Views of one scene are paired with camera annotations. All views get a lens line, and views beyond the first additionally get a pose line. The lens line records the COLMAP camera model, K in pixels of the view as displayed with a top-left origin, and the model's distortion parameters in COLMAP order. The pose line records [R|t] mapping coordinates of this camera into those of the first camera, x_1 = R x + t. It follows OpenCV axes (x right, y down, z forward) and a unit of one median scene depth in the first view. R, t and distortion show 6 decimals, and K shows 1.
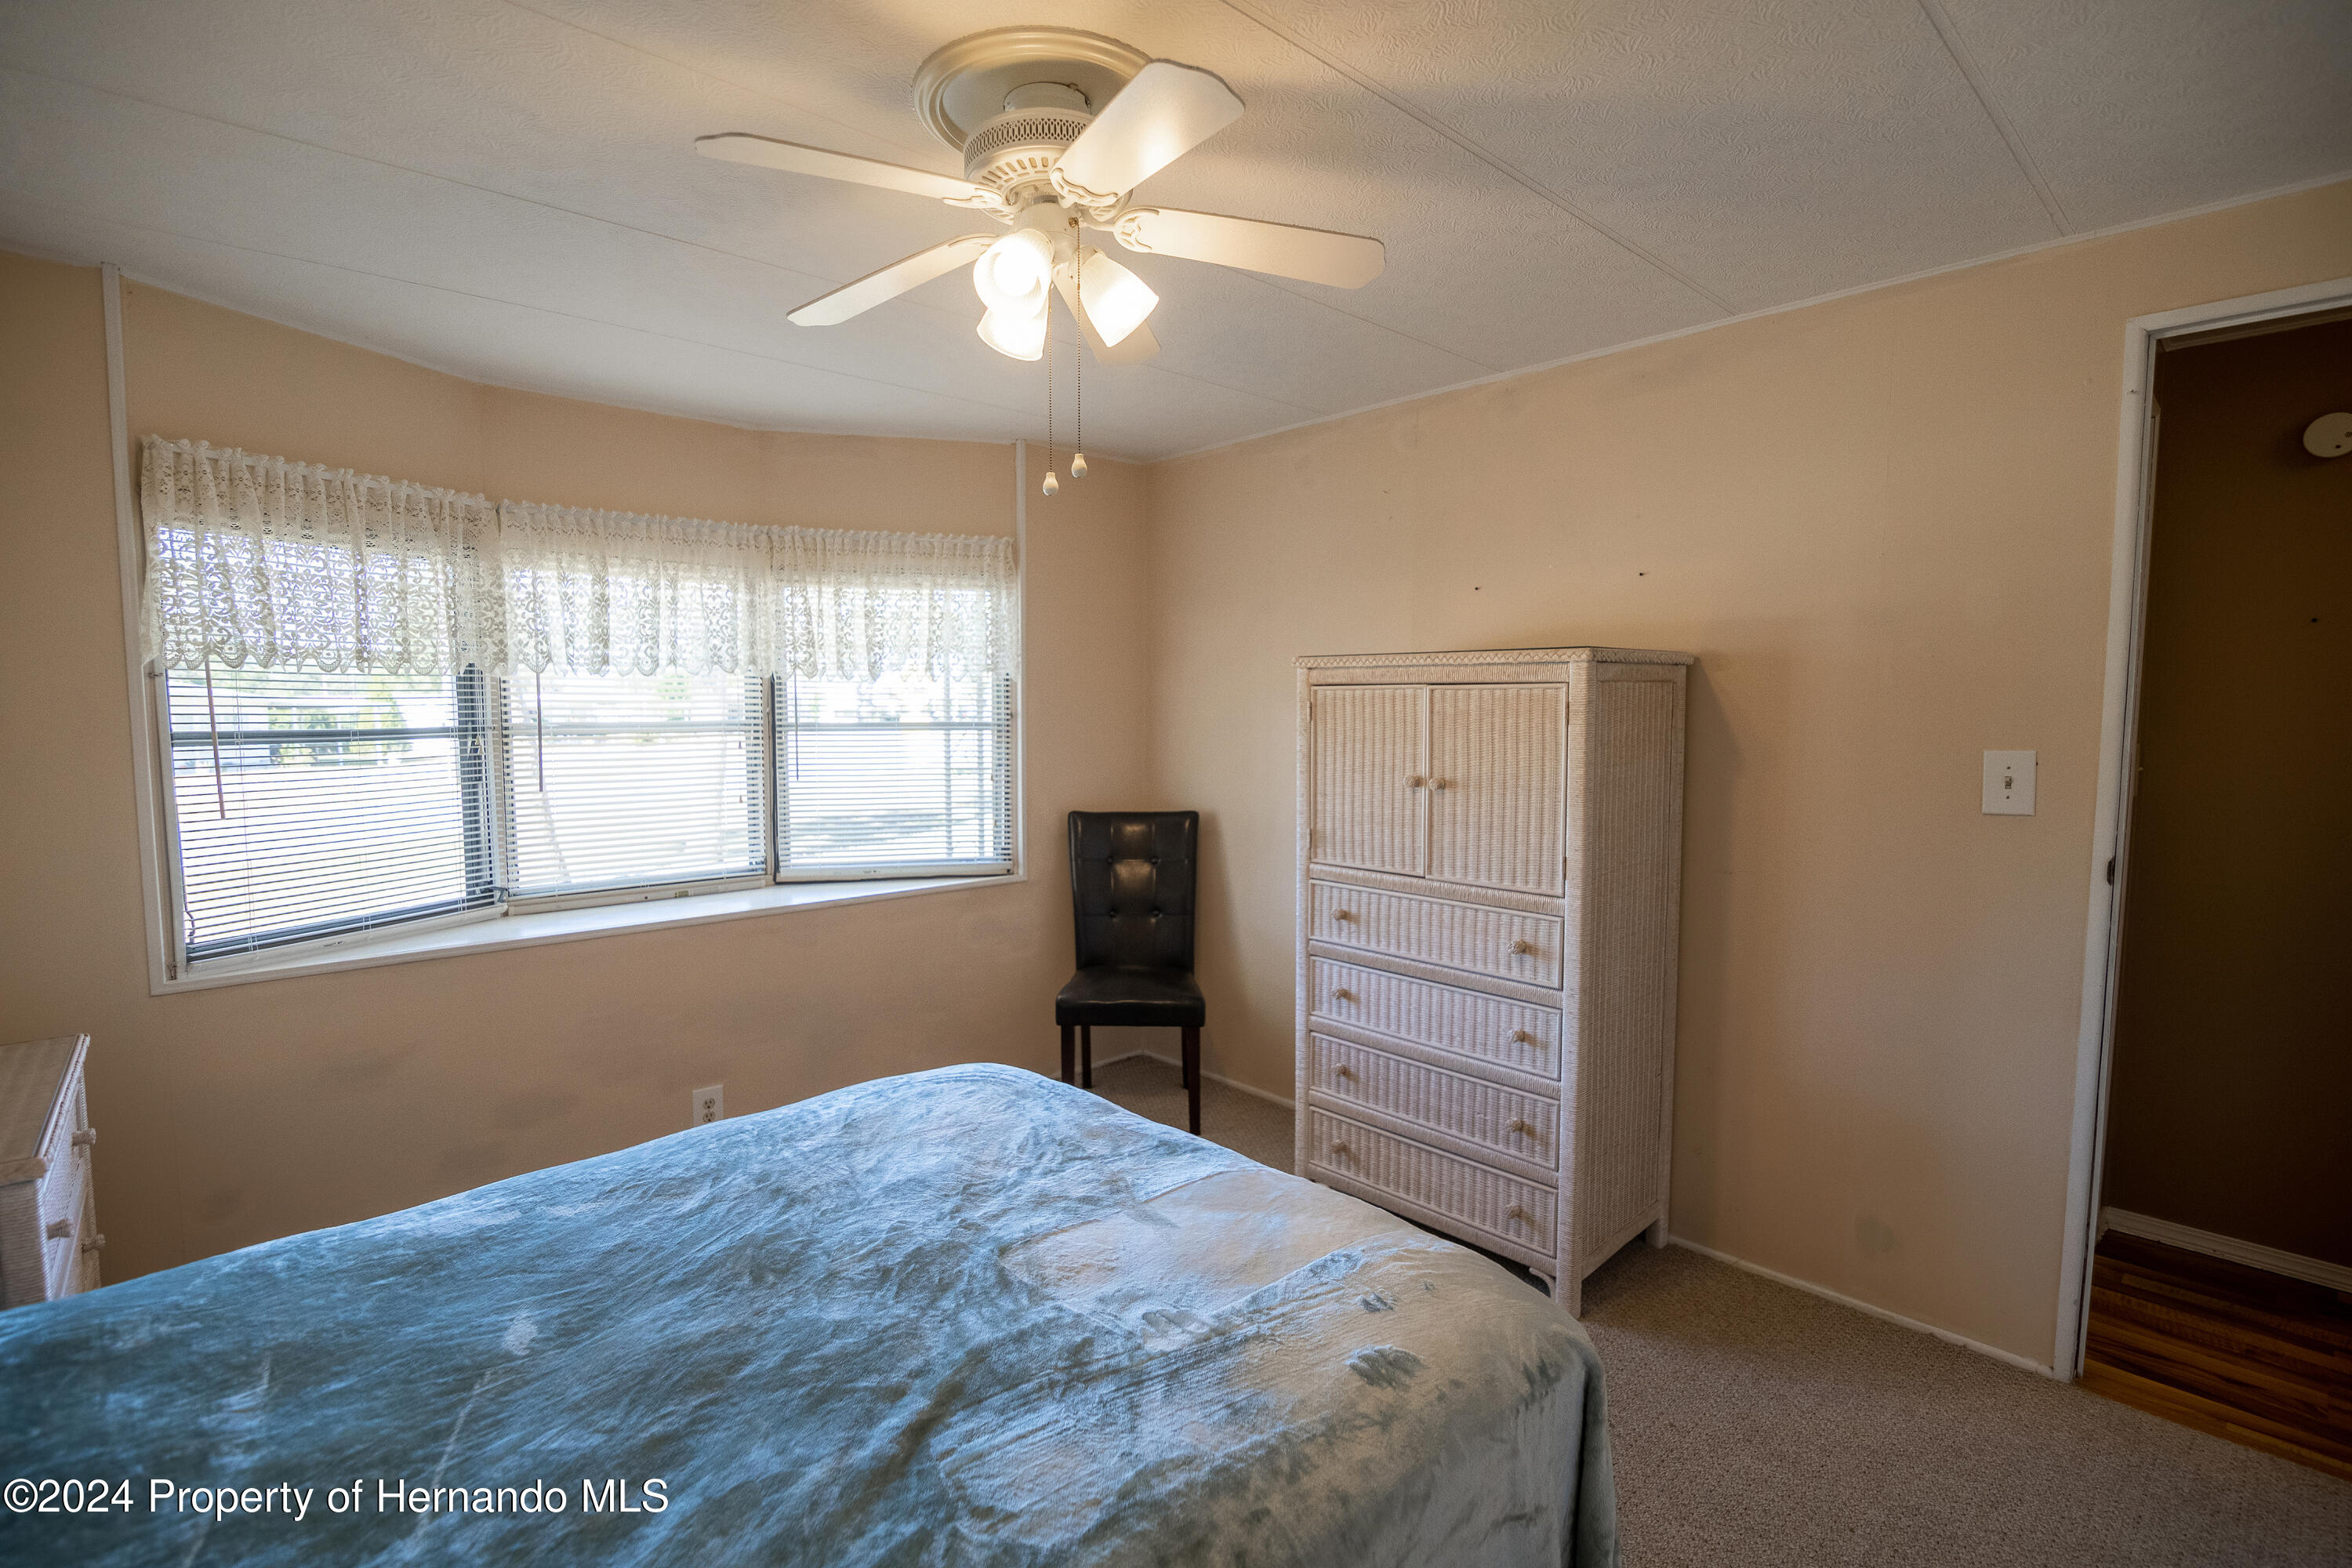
lens RADIAL K [[1084.9, 0, 1172.1], [0, 1084.9, 781.3], [0, 0, 1]] dist [-0.021994, 0.000254]
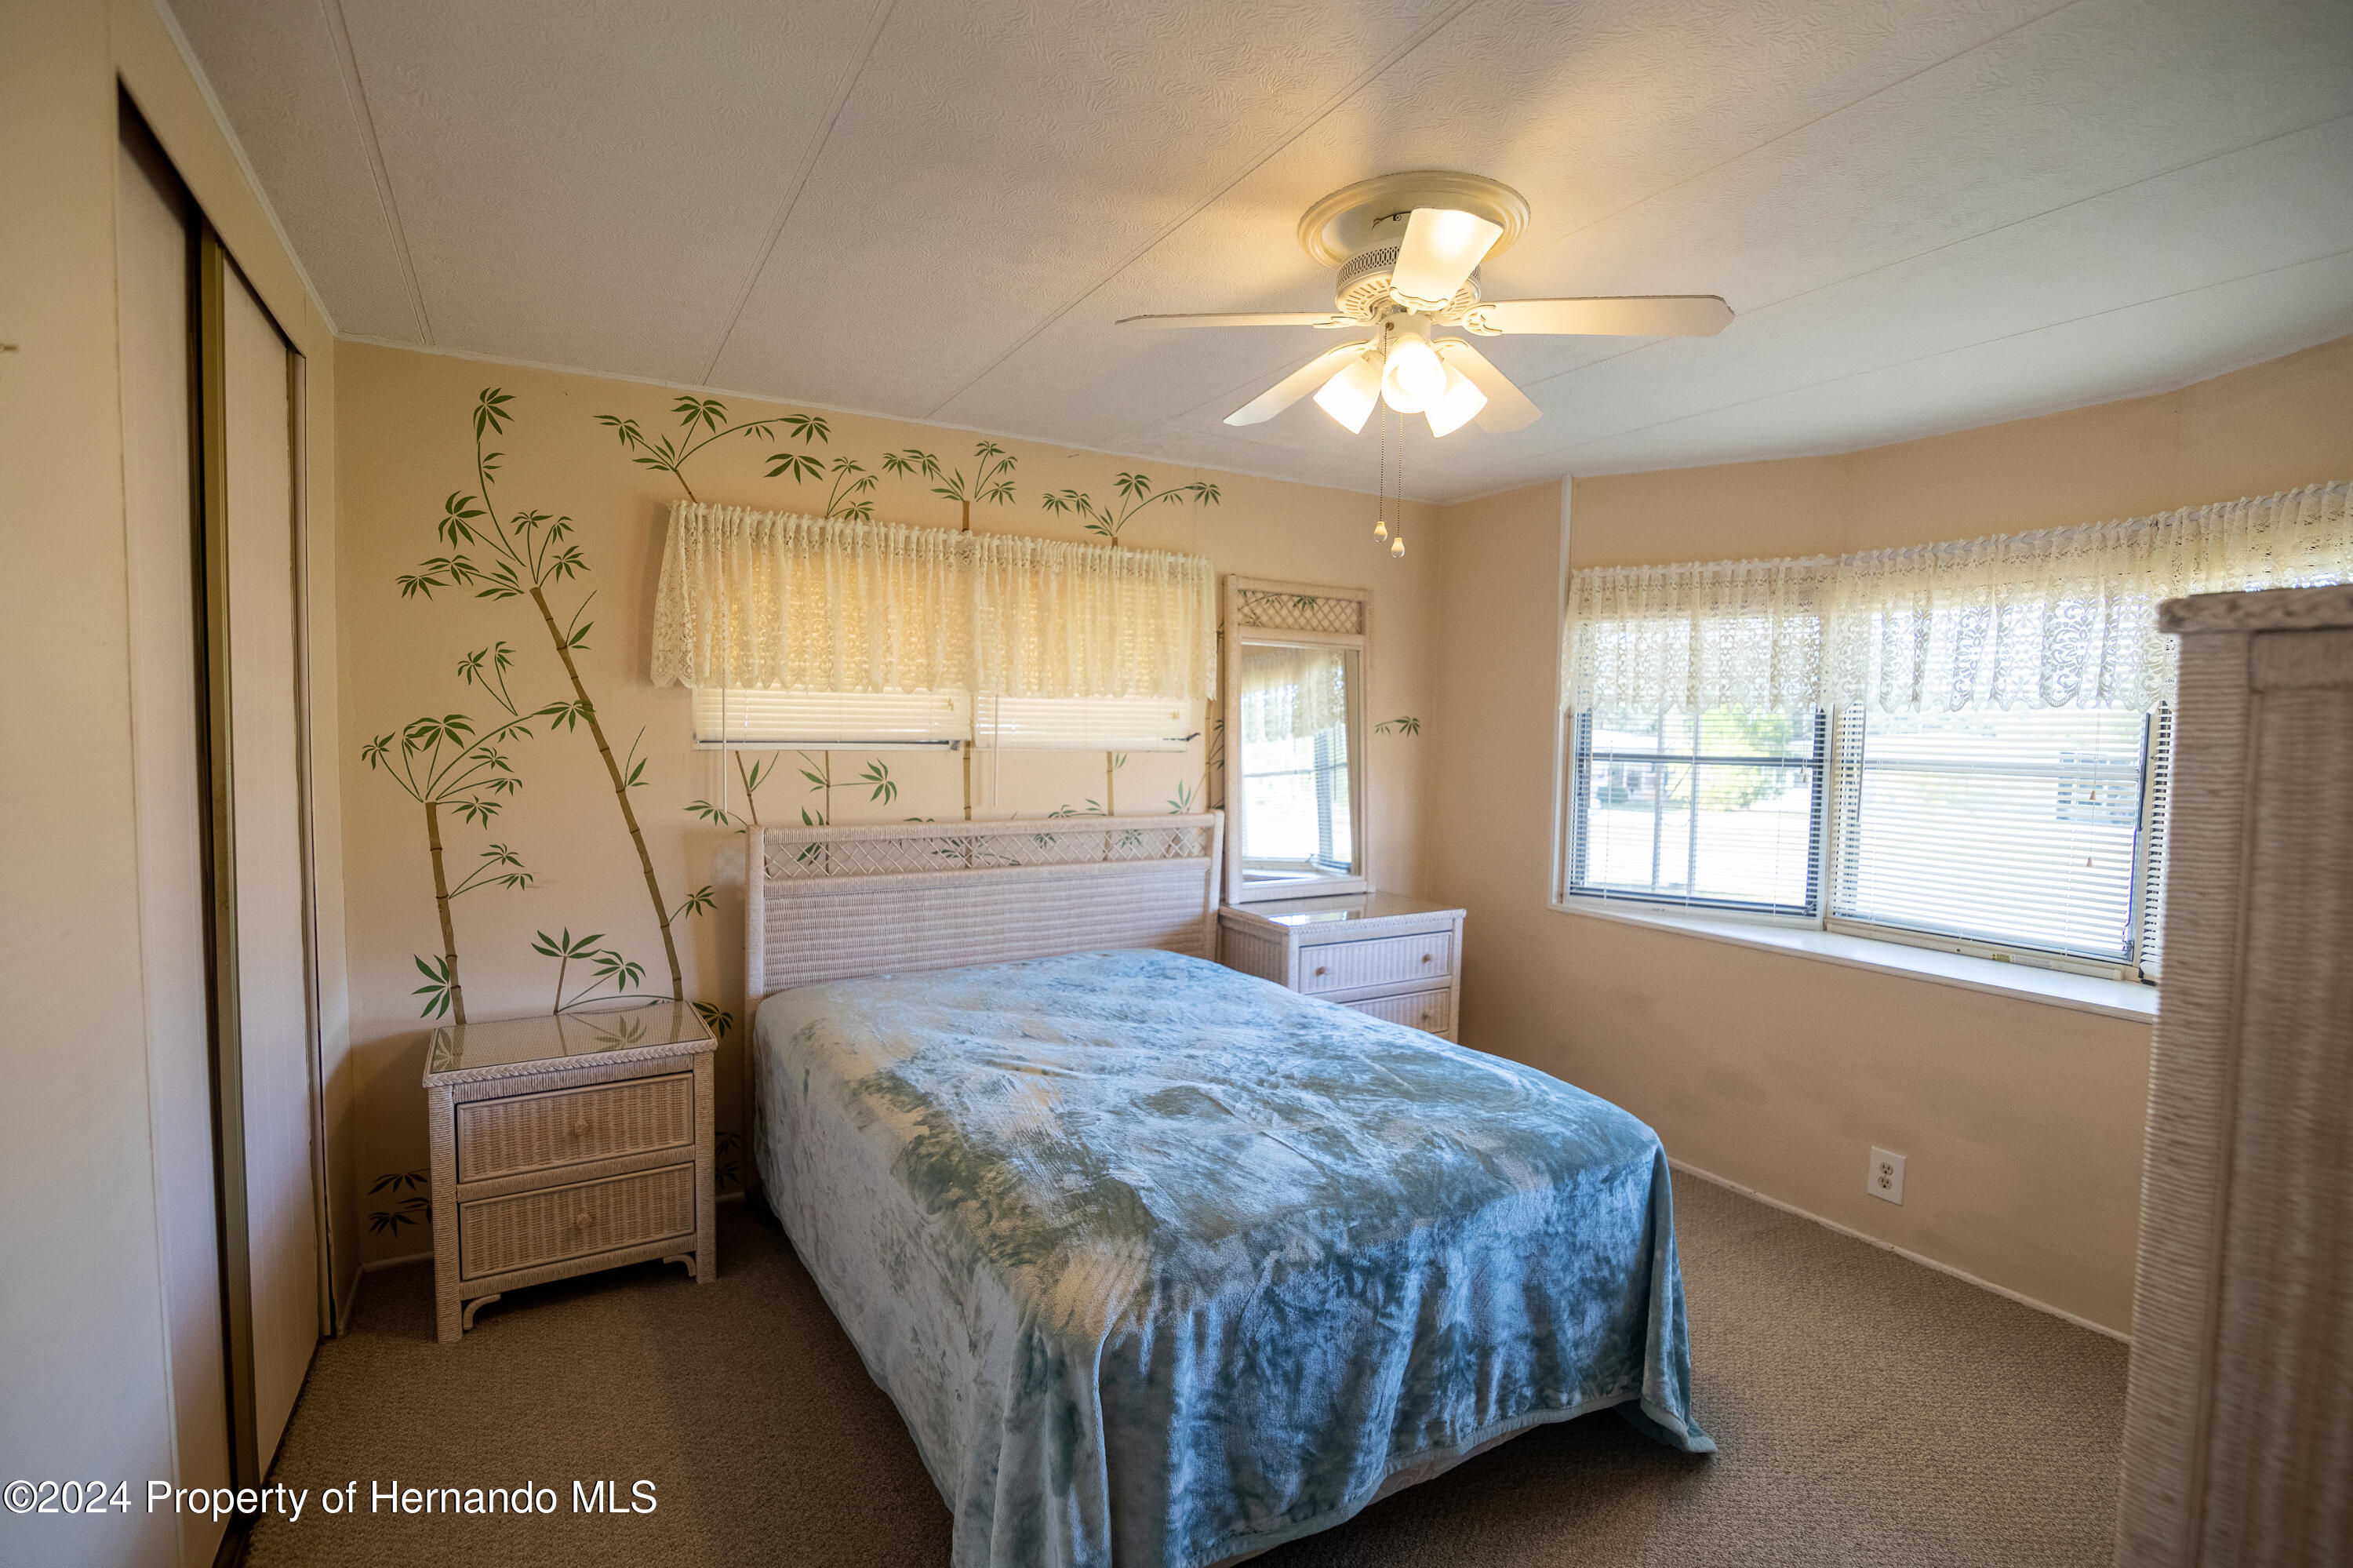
lens RADIAL K [[1085.4, 0, 1173.3], [0, 1085.4, 786.8], [0, 0, 1]] dist [-0.021994, 0.000254]
pose [[-0.223507, 0.048524, -0.973494, 0.607728], [-0.087407, 0.993738, 0.069601, -0.040603], [0.970775, 0.100647, -0.217866, 0.584355]]
